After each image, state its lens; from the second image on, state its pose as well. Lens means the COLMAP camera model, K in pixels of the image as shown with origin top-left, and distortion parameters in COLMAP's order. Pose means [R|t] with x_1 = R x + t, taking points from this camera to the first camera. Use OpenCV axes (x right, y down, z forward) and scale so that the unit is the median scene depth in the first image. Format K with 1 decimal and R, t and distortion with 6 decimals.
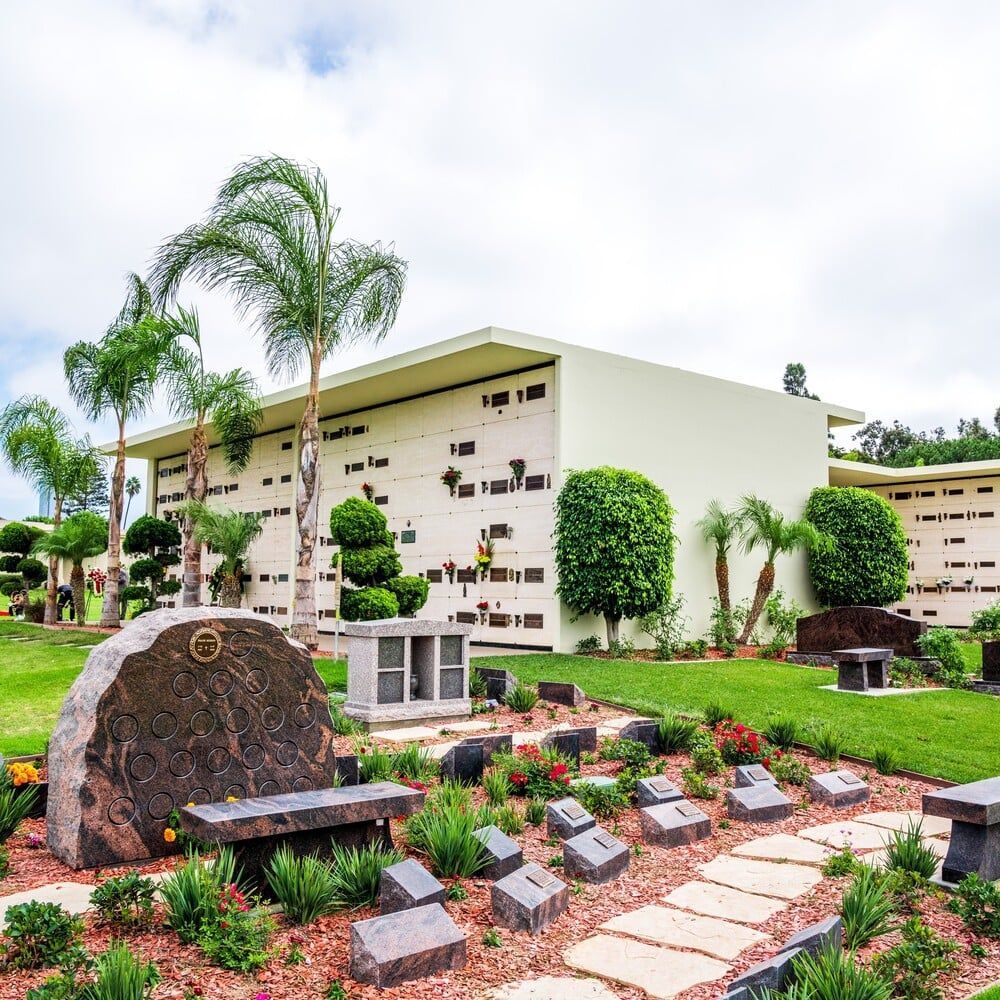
lens RADIAL K [[1029.8, 0, 500.0], [0, 1029.8, 500.0], [0, 0, 1]] dist [-0.003725, -0.022060]
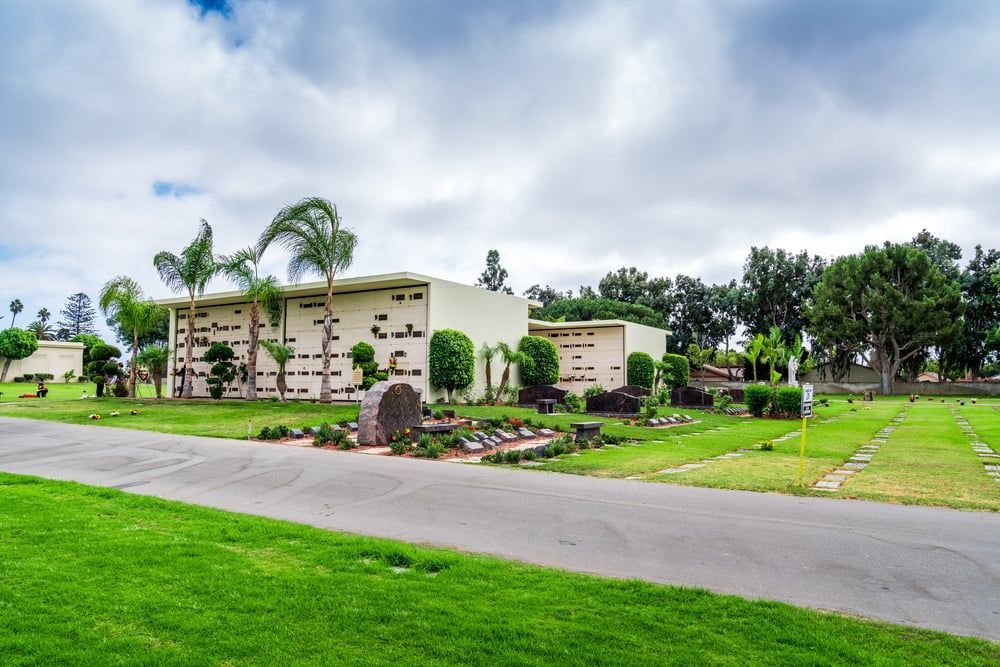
lens RADIAL K [[660.6, 0, 500.0], [0, 660.6, 333.5], [0, 0, 1]] dist [0.003025, 0.000287]
pose [[0.954921, 0.019888, 0.296193, -0.224558], [-0.023700, 0.999676, 0.009286, -0.034990], [-0.295912, -0.015887, 0.955083, -0.498685]]
